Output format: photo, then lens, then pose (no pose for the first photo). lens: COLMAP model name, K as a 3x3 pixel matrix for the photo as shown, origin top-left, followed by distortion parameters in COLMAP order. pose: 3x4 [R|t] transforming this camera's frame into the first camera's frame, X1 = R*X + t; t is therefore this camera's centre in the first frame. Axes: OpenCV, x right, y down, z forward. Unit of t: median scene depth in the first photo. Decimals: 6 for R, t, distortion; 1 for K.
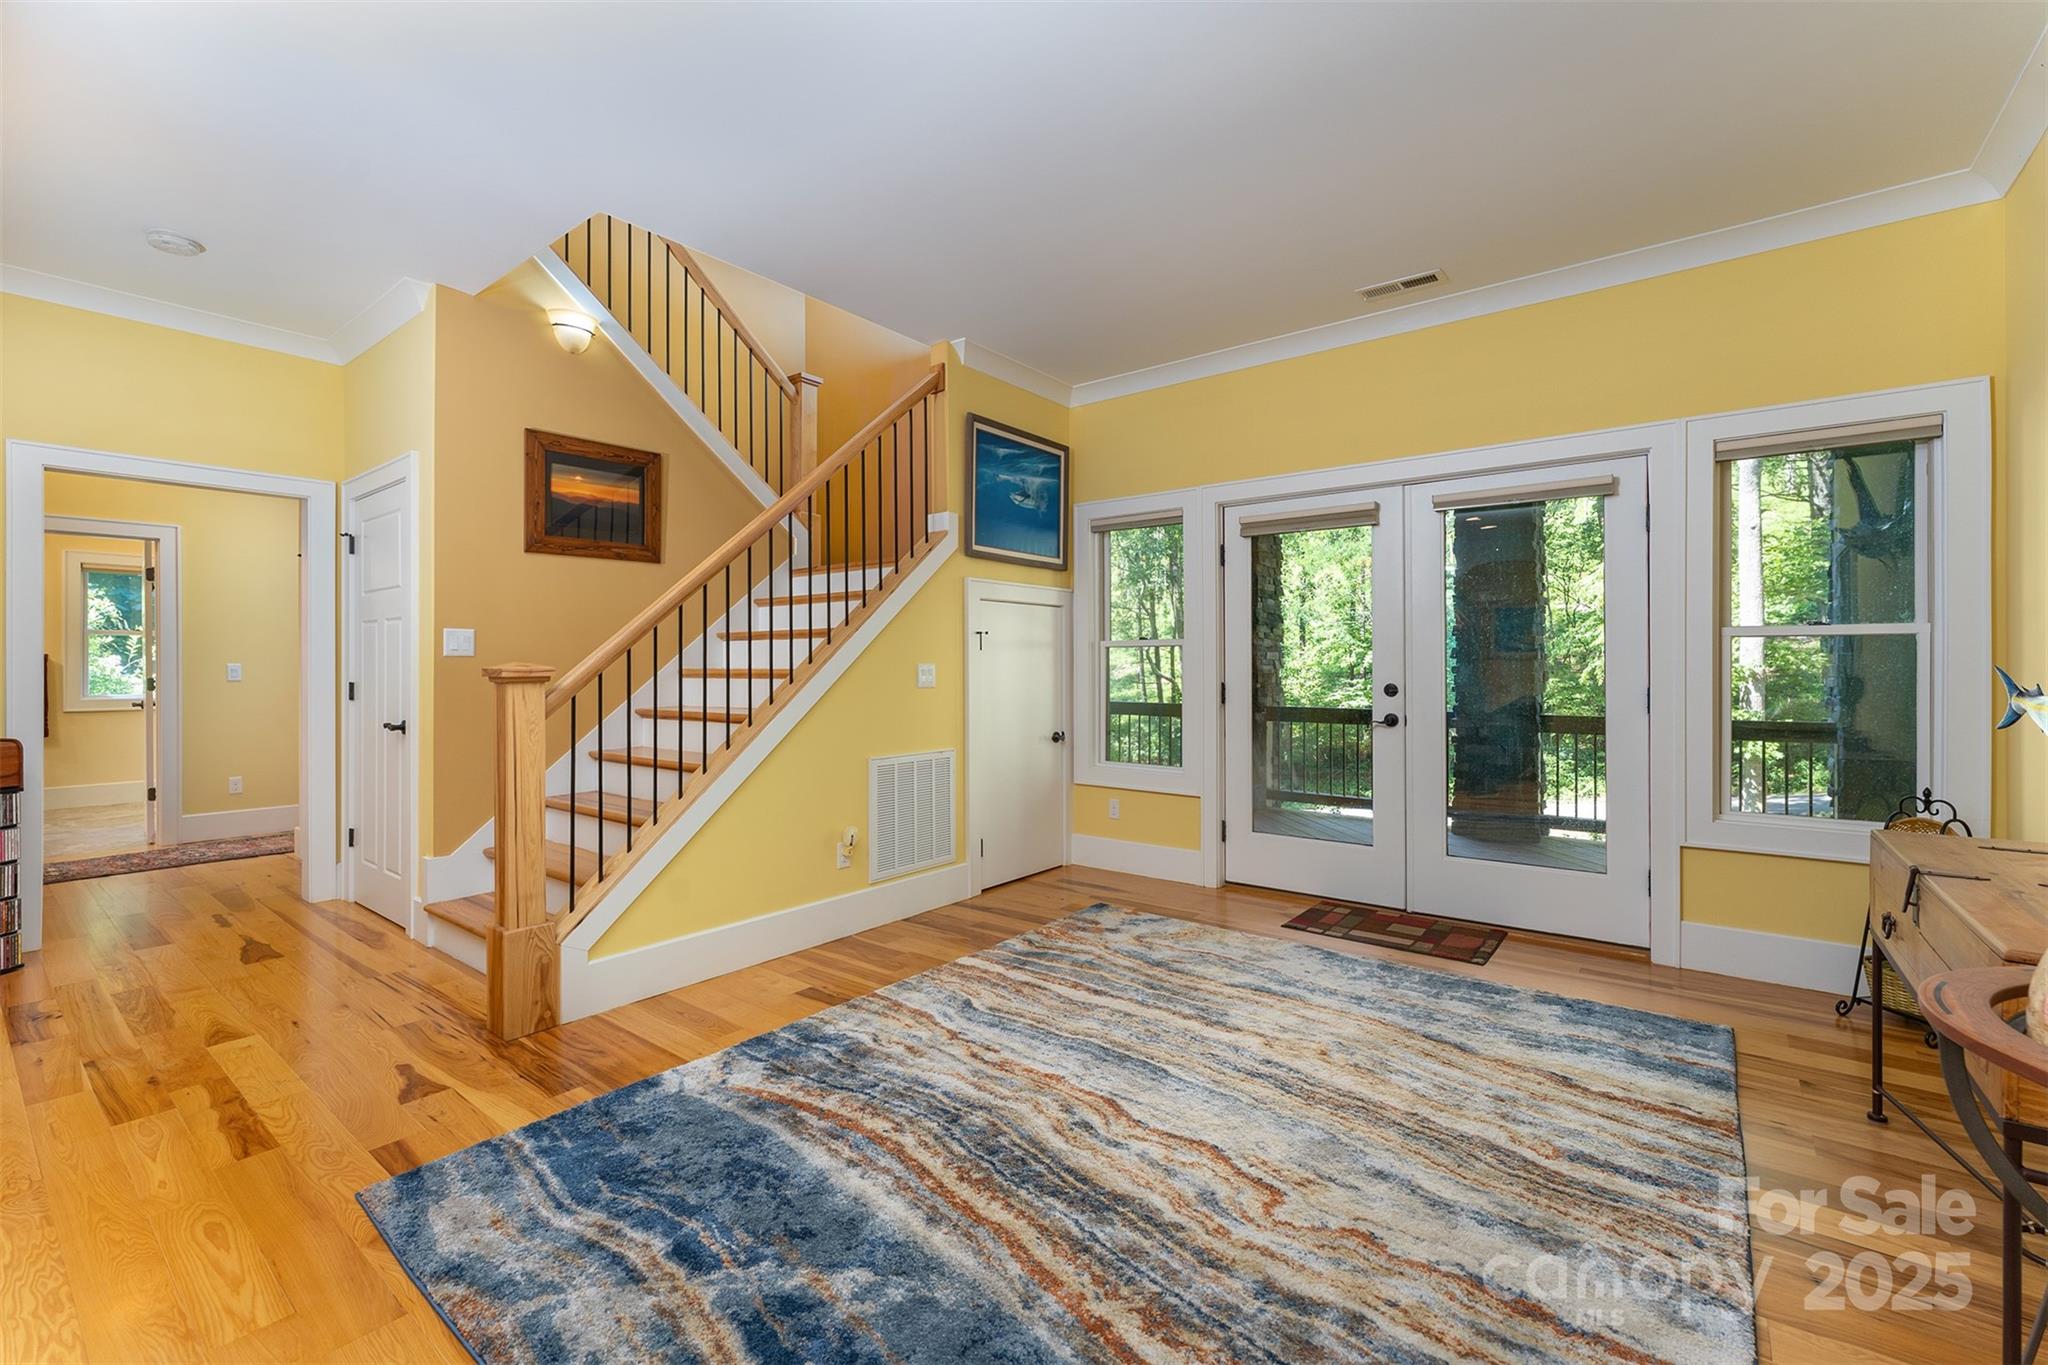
lens RADIAL K [[886.5, 0, 1025.3], [0, 886.5, 683.9], [0, 0, 1]] dist [-0.001011, -0.000023]
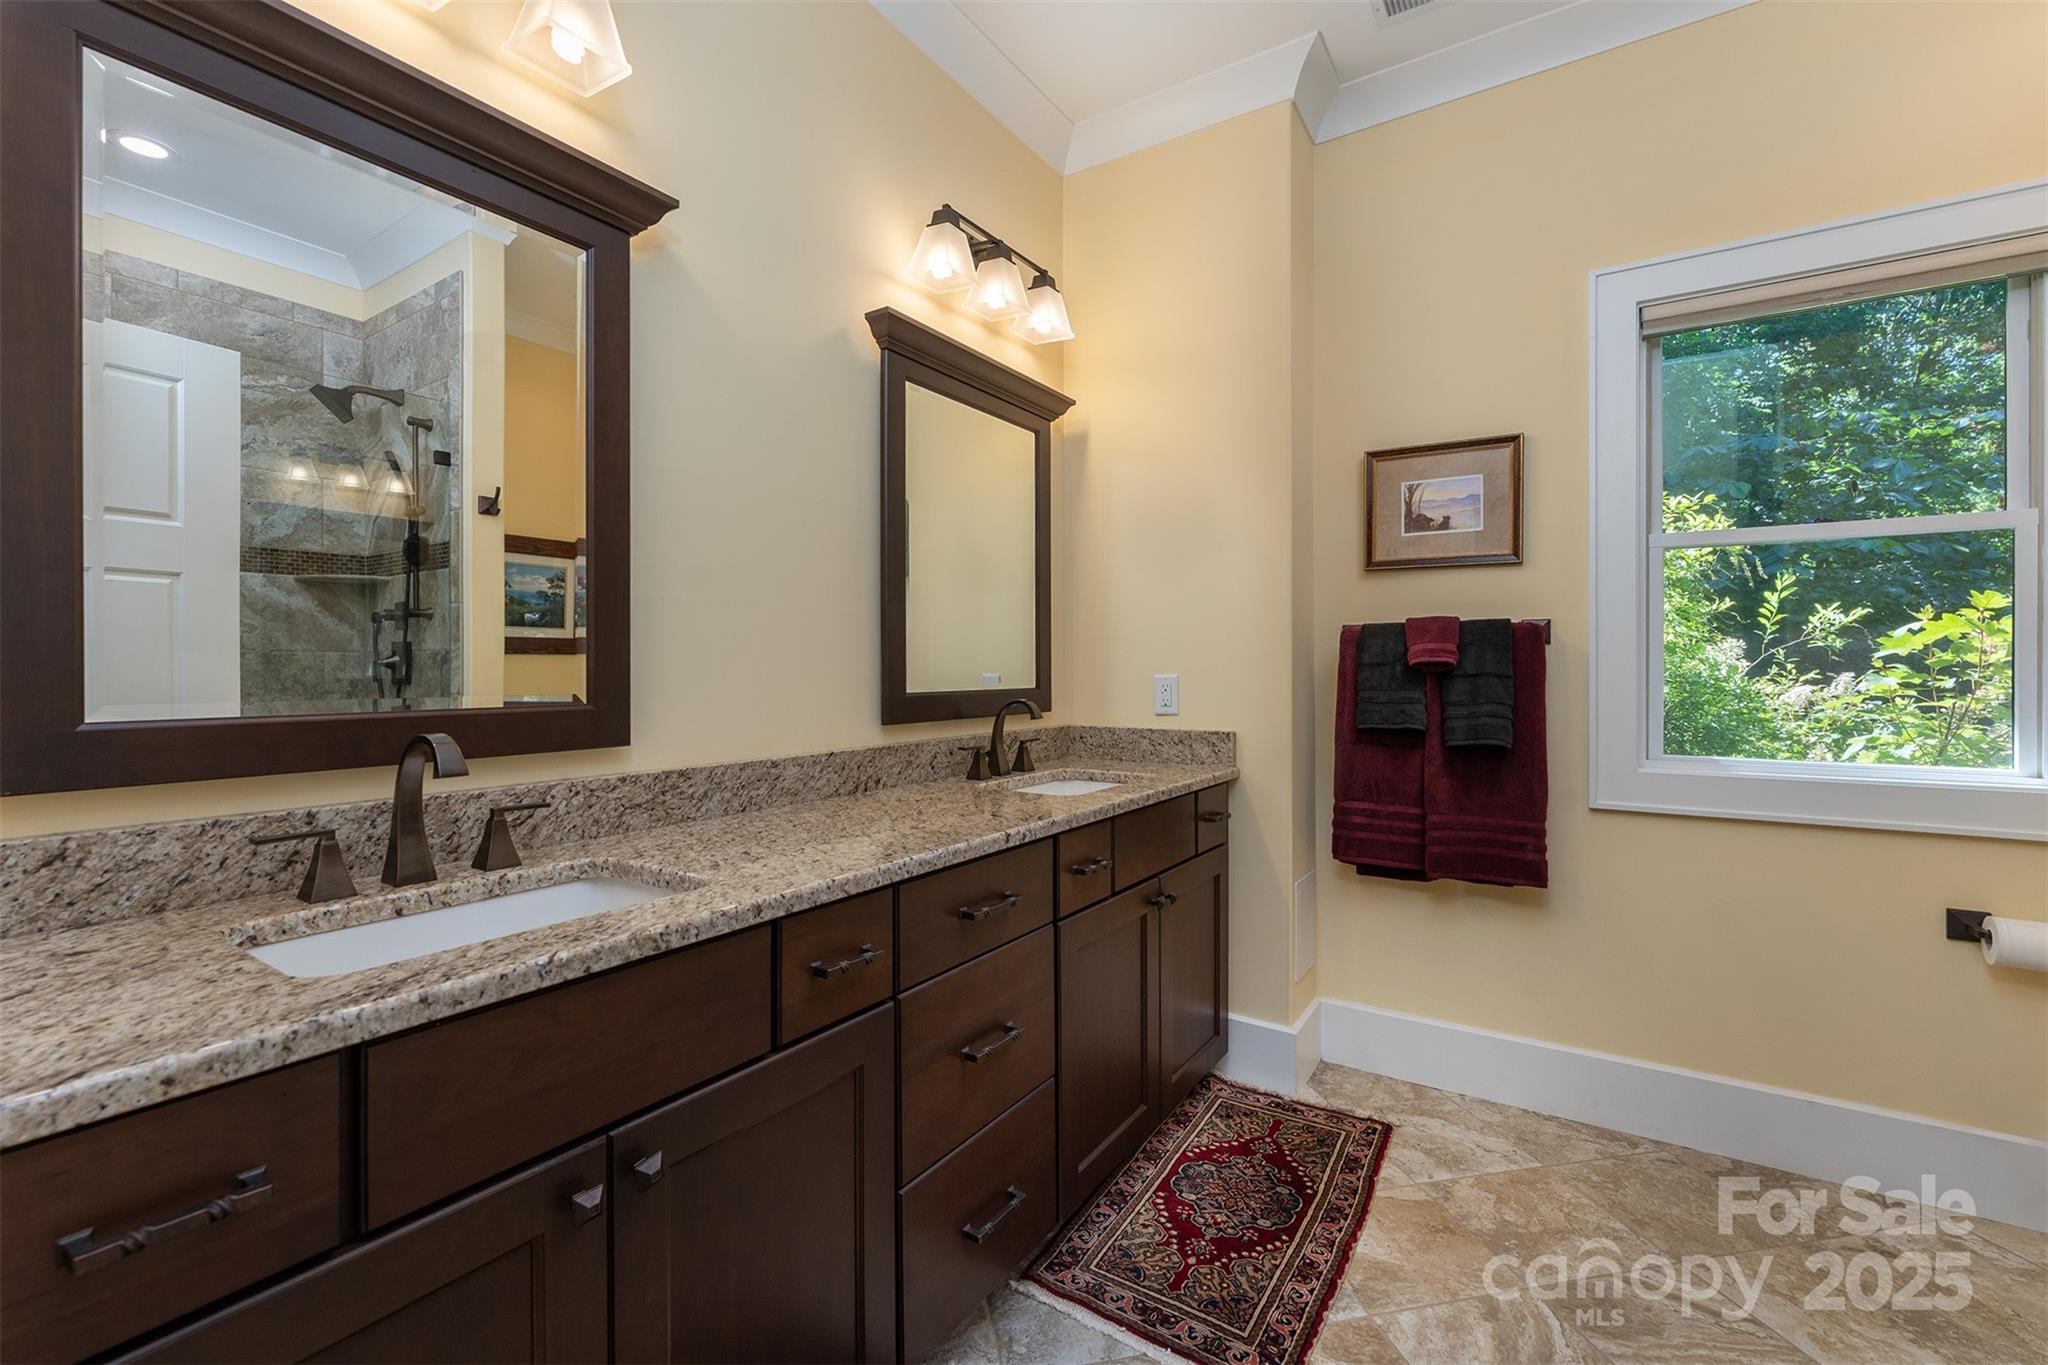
lens RADIAL K [[886.5, 0, 1026.2], [0, 886.5, 676.0], [0, 0, 1]] dist [-0.001011, -0.000023]
pose [[0.102666, 0.004741, -0.994705, -0.593892], [0.001026, 0.999988, 0.004872, -0.014560], [0.994715, -0.001520, 0.102660, 0.572286]]
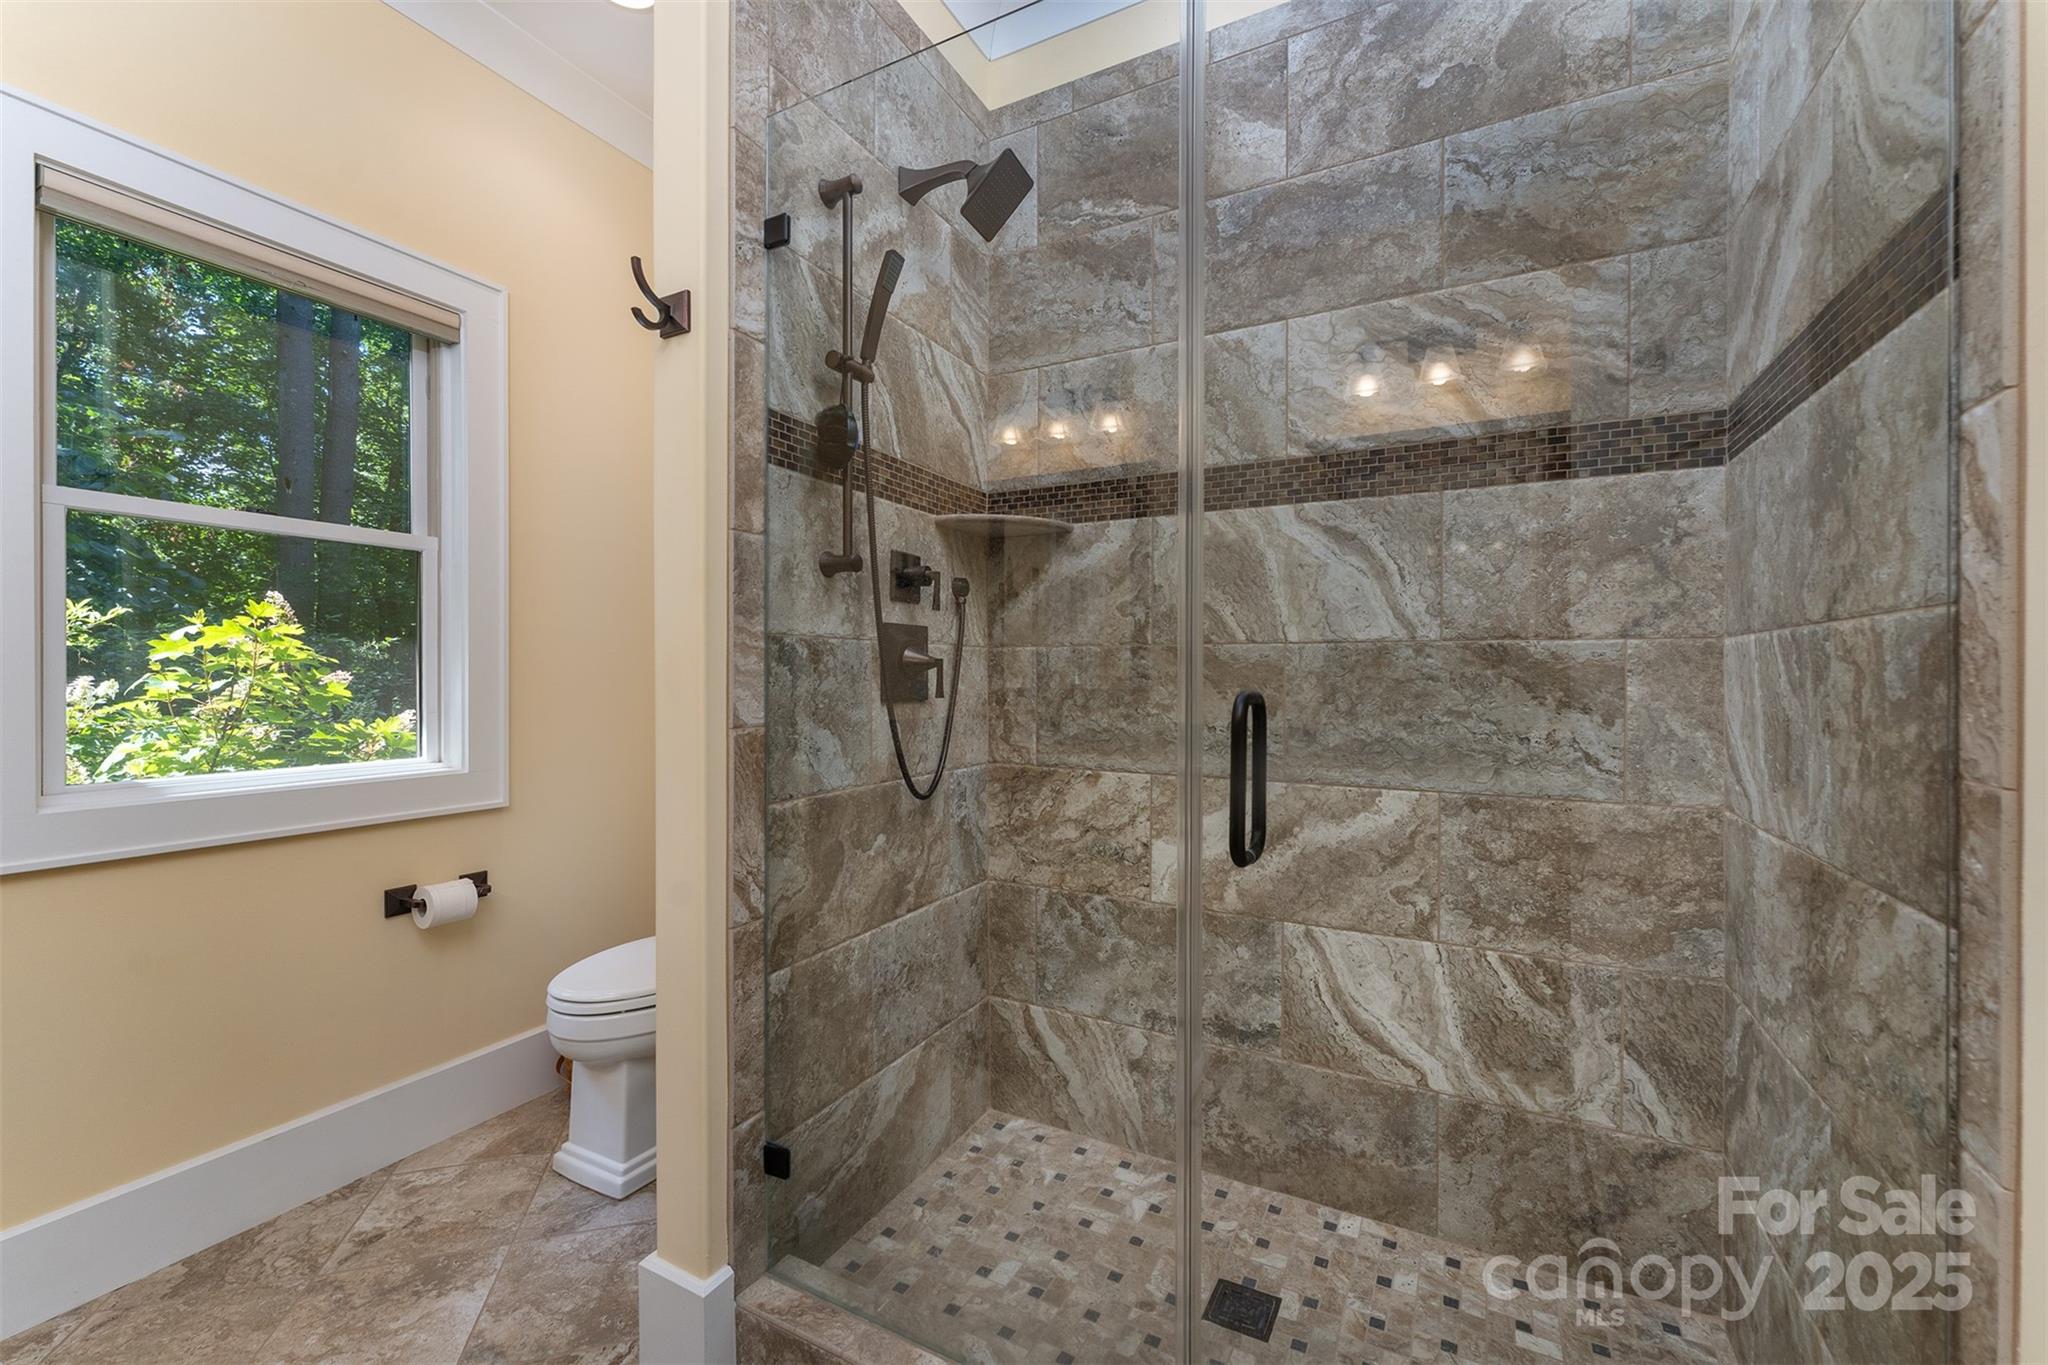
lens RADIAL K [[842.4, 0, 1026.2], [0, 842.4, 679.0], [0, 0, 1]] dist [0.001232, -0.000071]
pose [[0.979851, 0.001580, 0.199725, -0.651708], [-0.001814, 0.999998, 0.000989, -0.013704], [-0.199723, -0.001332, 0.979852, 0.565133]]
